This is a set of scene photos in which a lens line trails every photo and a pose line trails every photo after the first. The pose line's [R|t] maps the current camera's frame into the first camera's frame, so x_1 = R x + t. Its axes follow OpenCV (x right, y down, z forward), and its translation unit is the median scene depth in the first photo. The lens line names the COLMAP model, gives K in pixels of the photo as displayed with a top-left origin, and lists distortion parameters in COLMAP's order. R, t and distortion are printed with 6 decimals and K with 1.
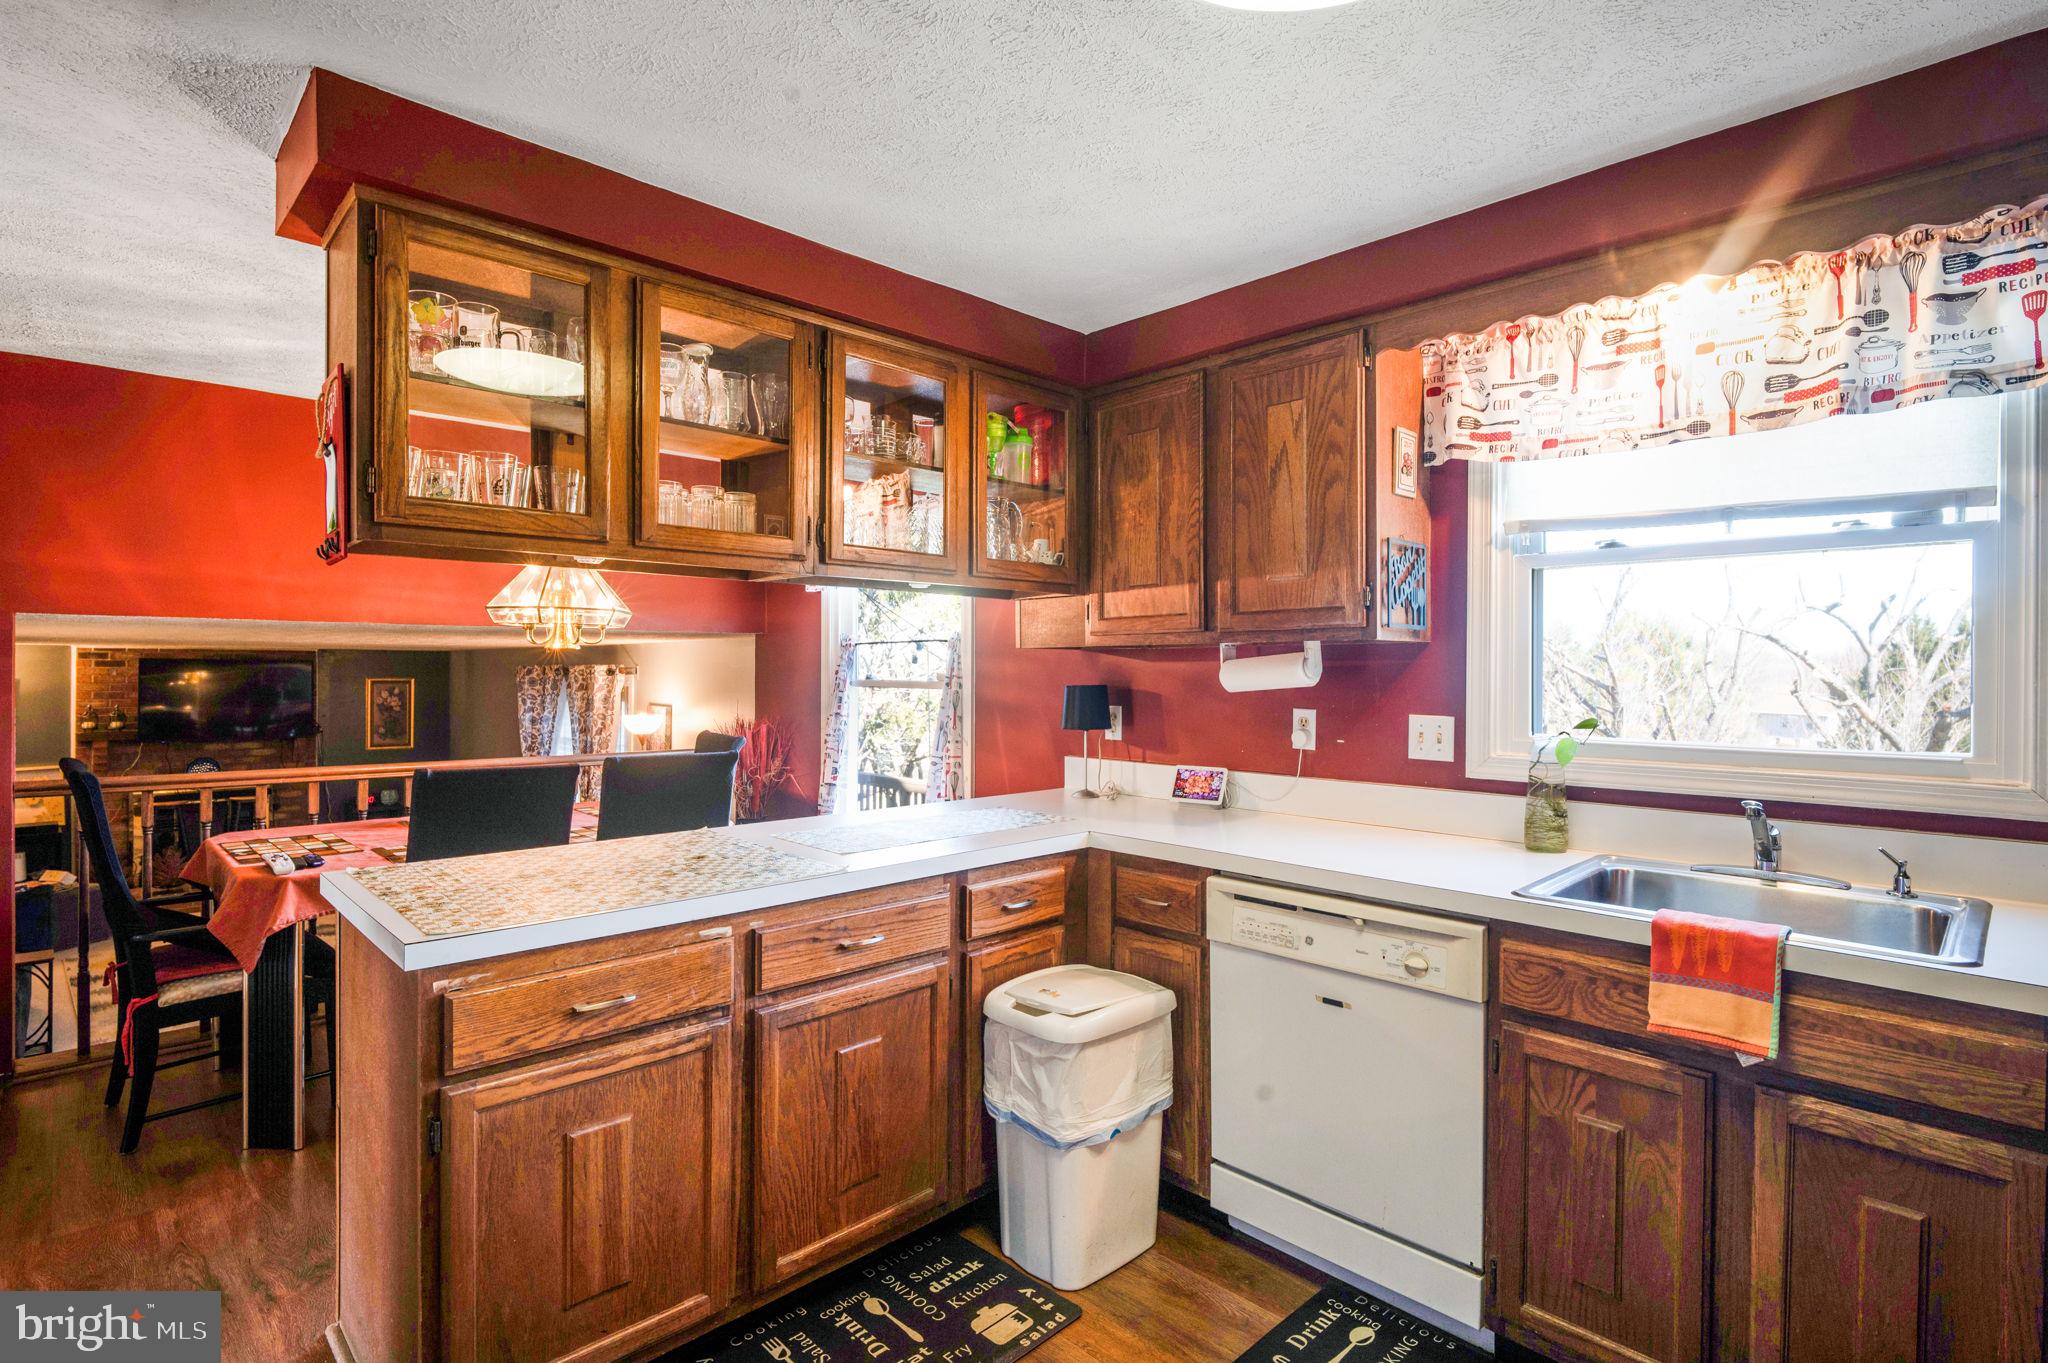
lens RADIAL K [[974.8, 0, 1024.0], [0, 974.8, 681.5], [0, 0, 1]] dist [-0.005994, -0.001484]
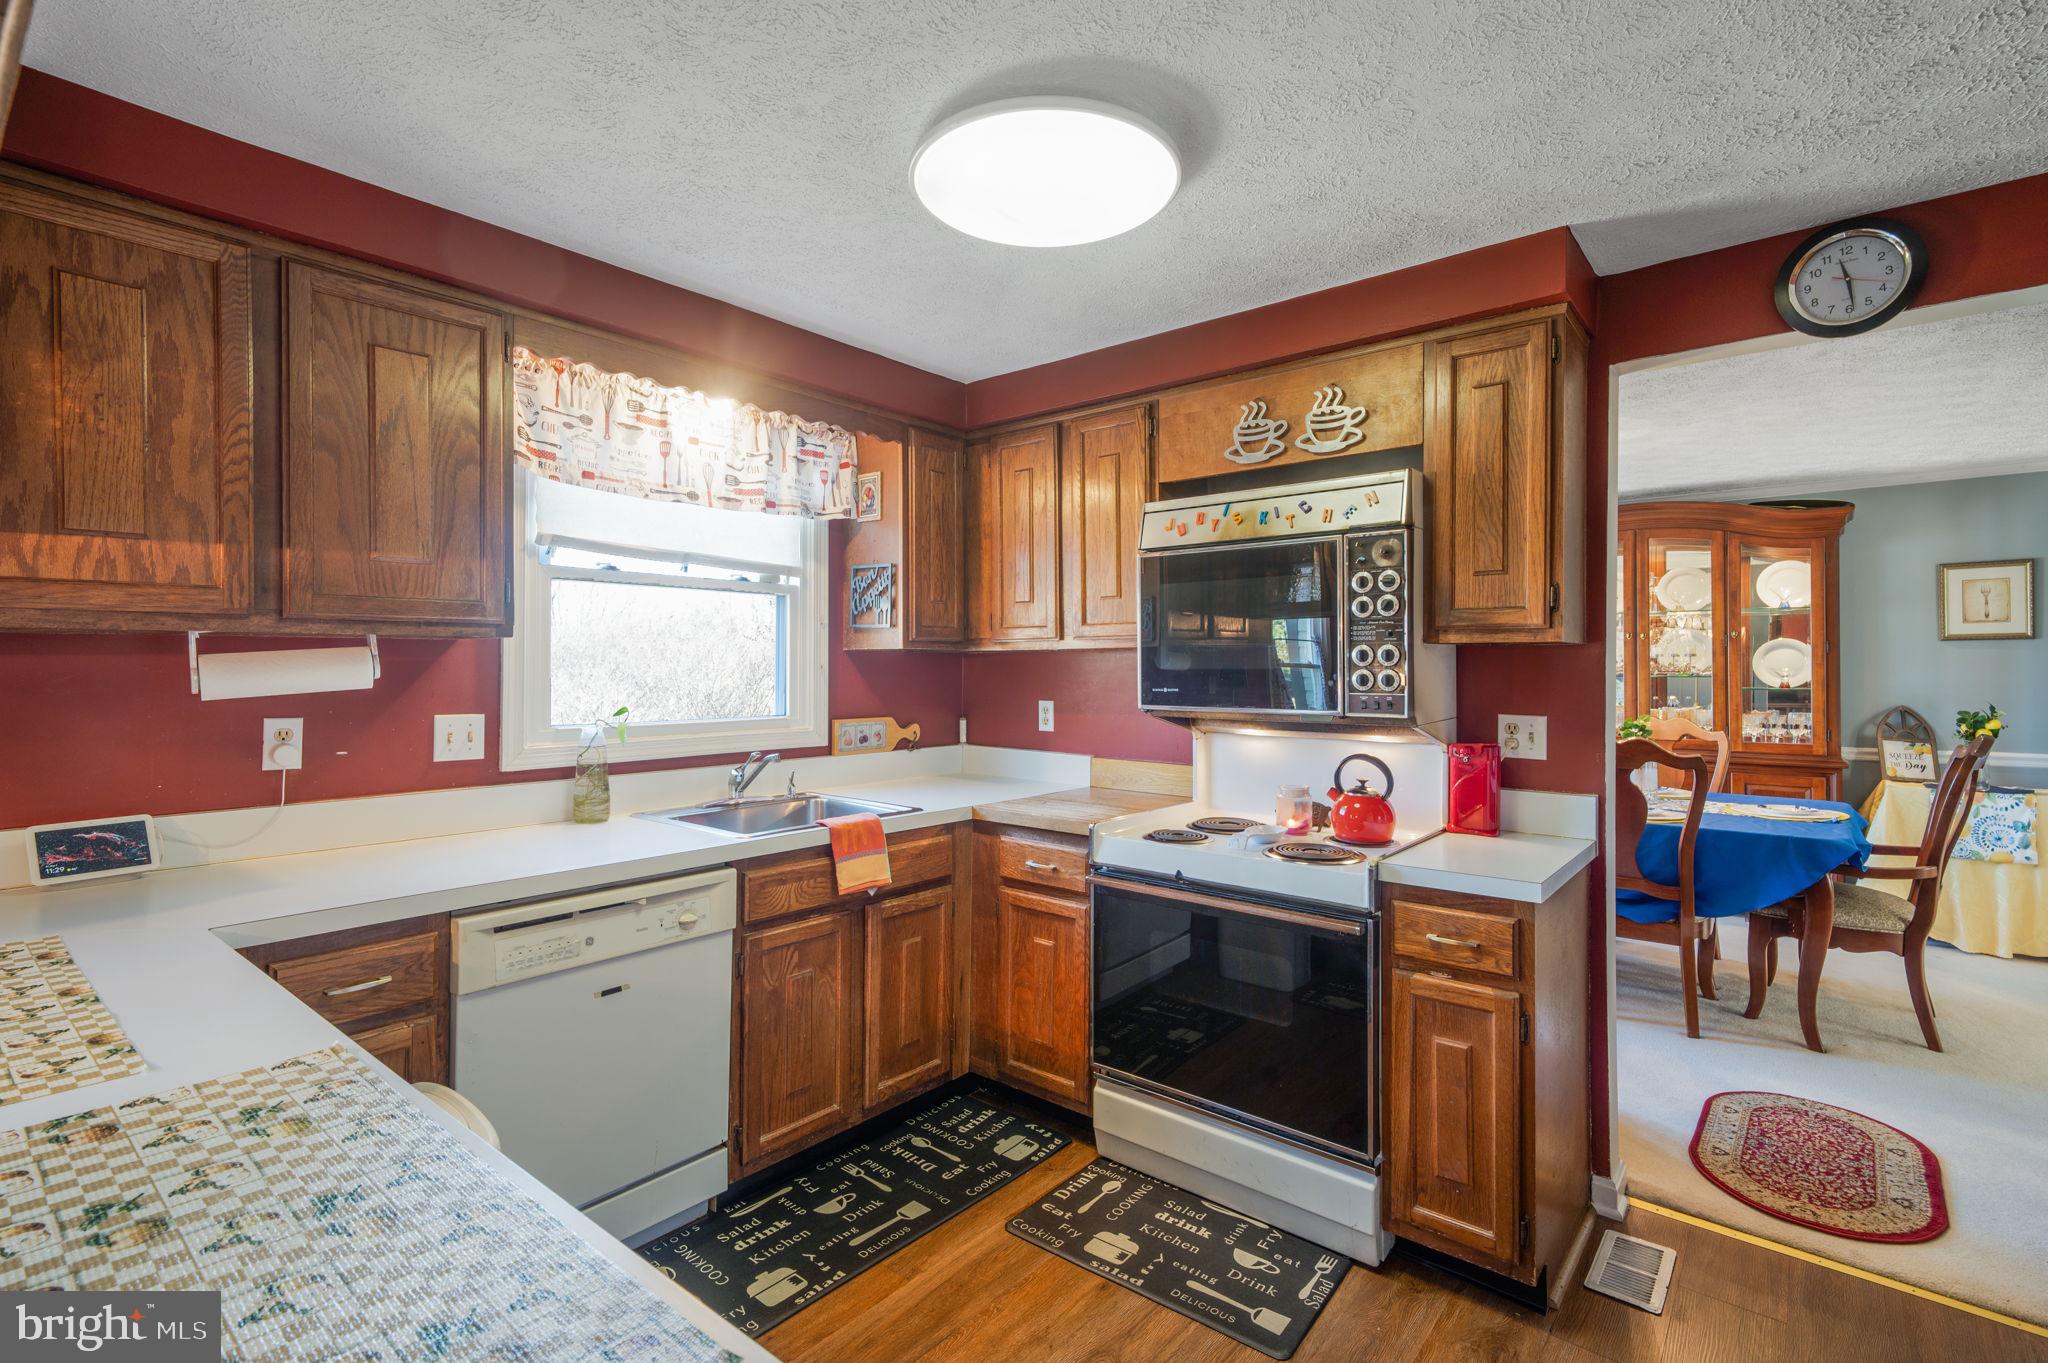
lens RADIAL K [[961.1, 0, 1007.4], [0, 961.1, 666.4], [0, 0, 1]] dist [-0.000705, -0.000966]
pose [[-0.096214, -0.004383, 0.995351, -0.668522], [0.008065, 0.999954, 0.005183, -0.015424], [-0.995328, 0.008526, -0.096175, 0.614082]]
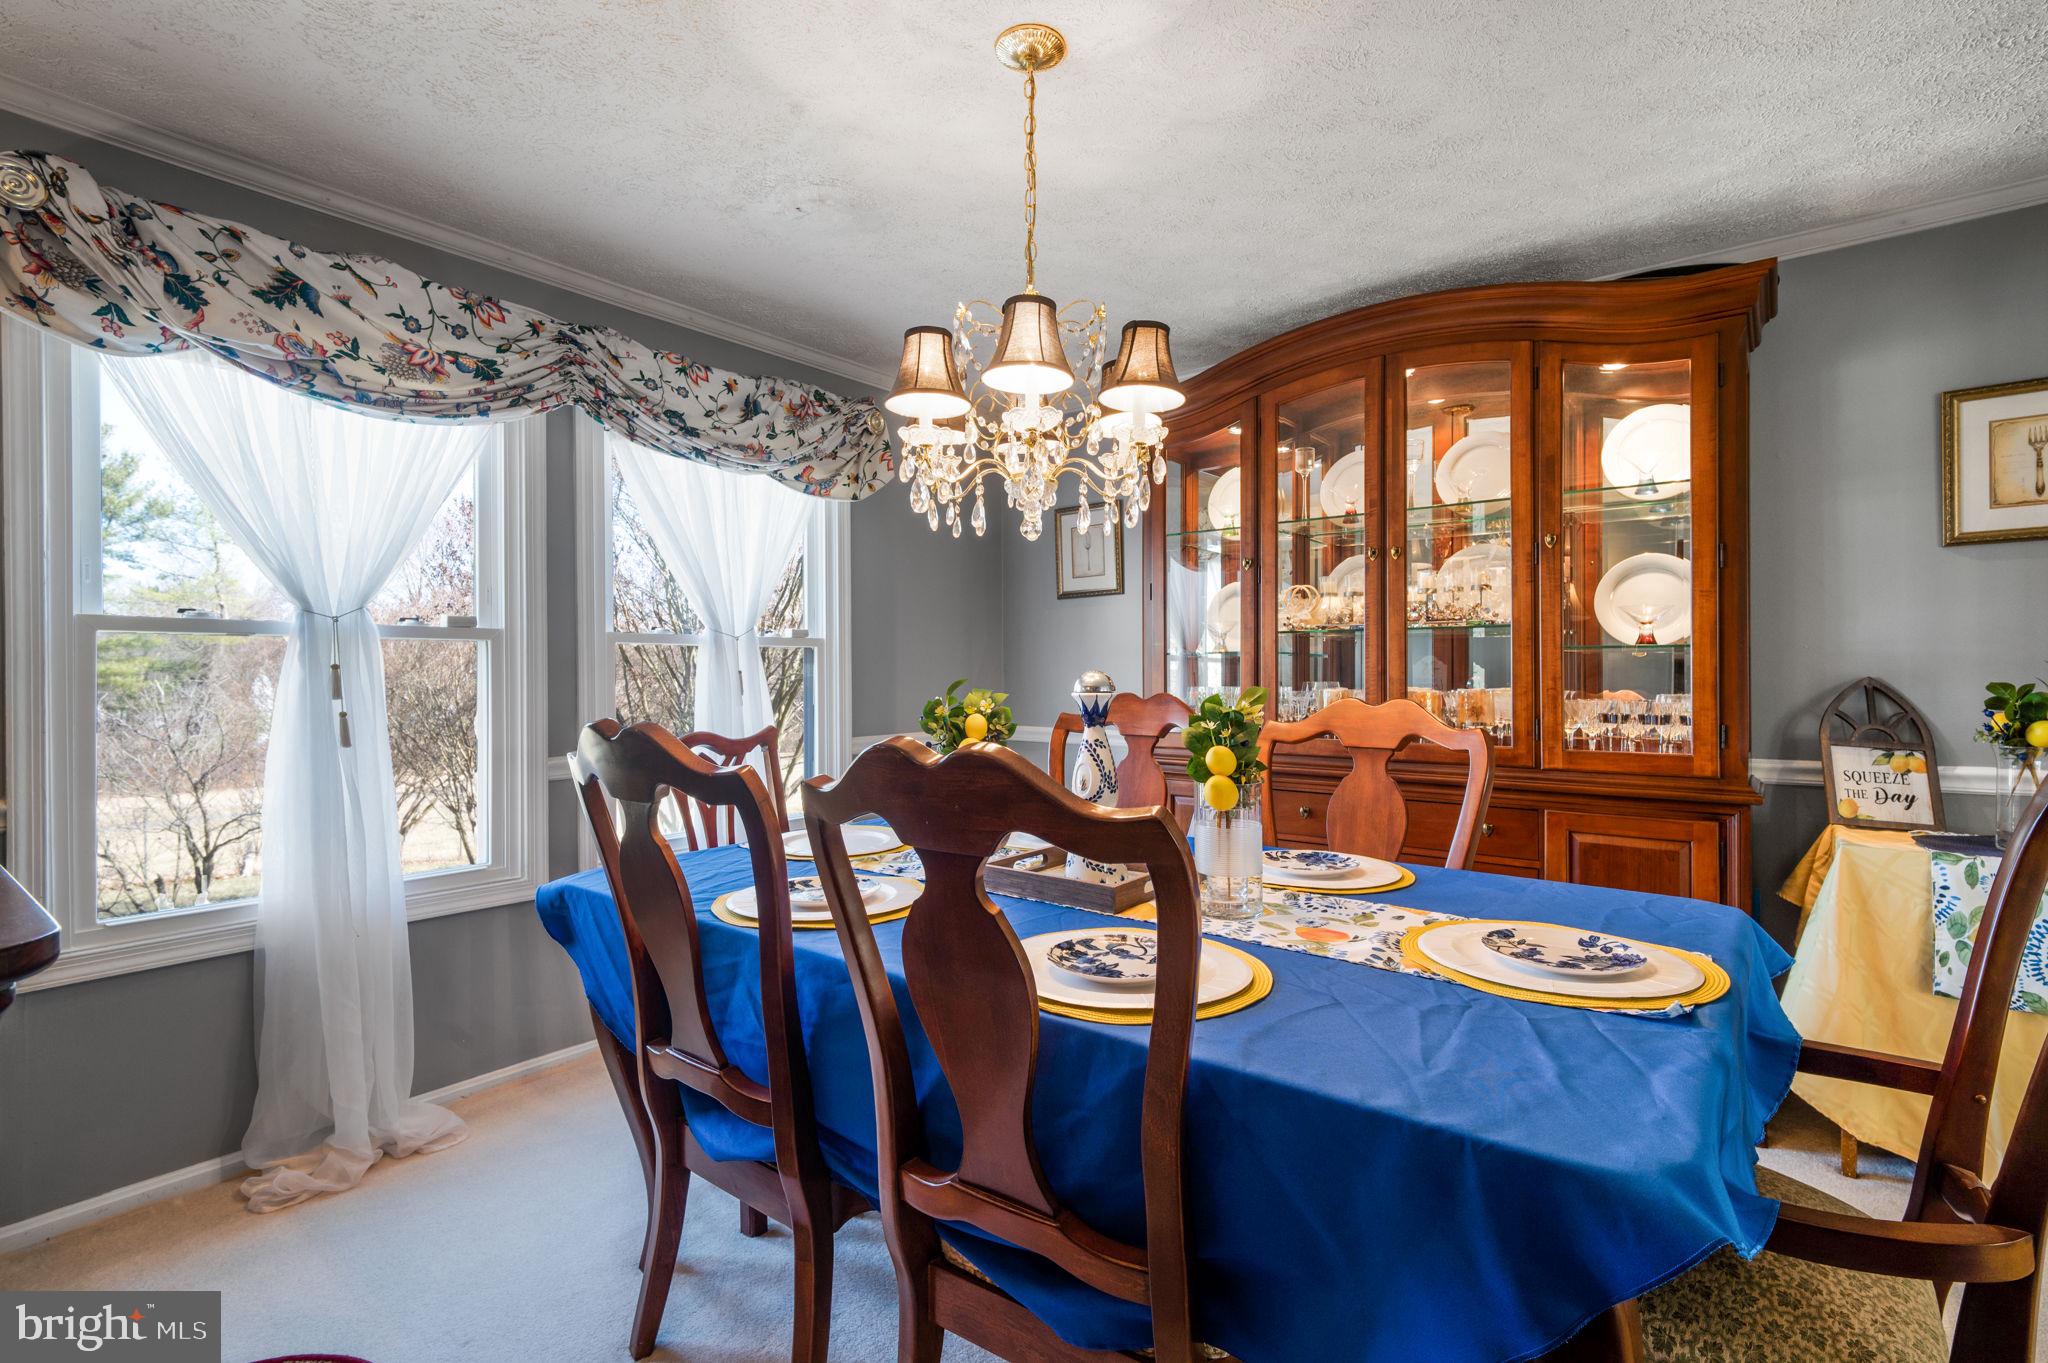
lens RADIAL K [[952.8, 0, 1024.0], [0, 952.8, 681.5], [0, 0, 1]] dist [0.001025, 0.000057]
pose [[-0.129738, -0.013698, 0.991454, 0.358330], [0.010167, 0.999834, 0.015144, 0.081204], [-0.991496, 0.012045, -0.129578, -0.528013]]
